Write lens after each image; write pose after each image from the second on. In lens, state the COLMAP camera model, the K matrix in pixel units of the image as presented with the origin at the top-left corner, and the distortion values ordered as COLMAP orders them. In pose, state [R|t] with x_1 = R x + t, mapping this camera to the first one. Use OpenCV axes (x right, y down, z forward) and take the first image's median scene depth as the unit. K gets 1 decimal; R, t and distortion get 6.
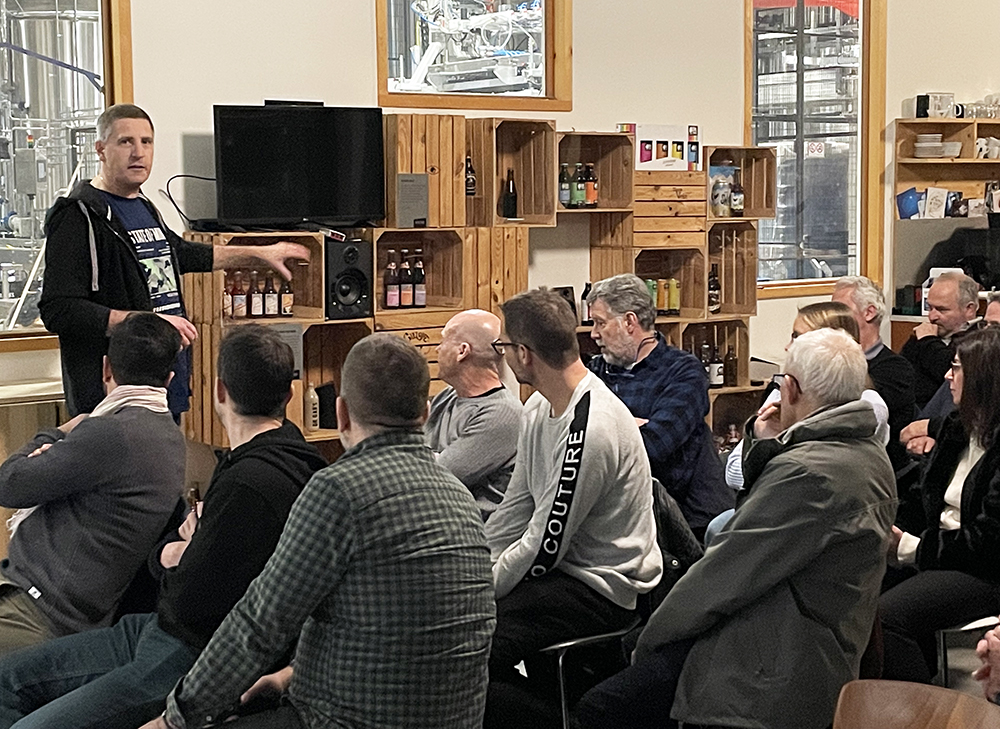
lens RADIAL K [[1750.5, 0, 475.3], [0, 1750.5, 322.7], [0, 0, 1]] dist [0.088808, 0.000000]
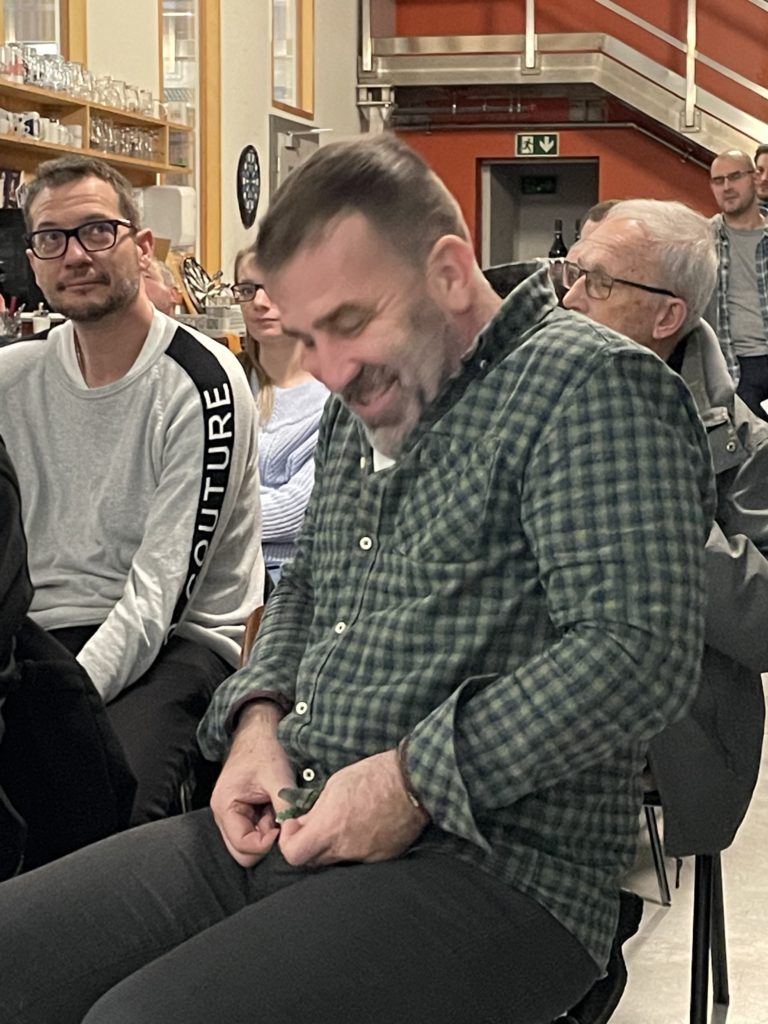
lens RADIAL K [[2158.8, 0, 392.4], [0, 2158.8, 519.9], [0, 0, 1]] dist [0.053757, 0.000000]
pose [[0.757083, -0.050180, 0.651388, -0.365639], [0.034600, 0.998726, 0.036724, 0.082390], [-0.652401, -0.005265, 0.757855, 0.425548]]
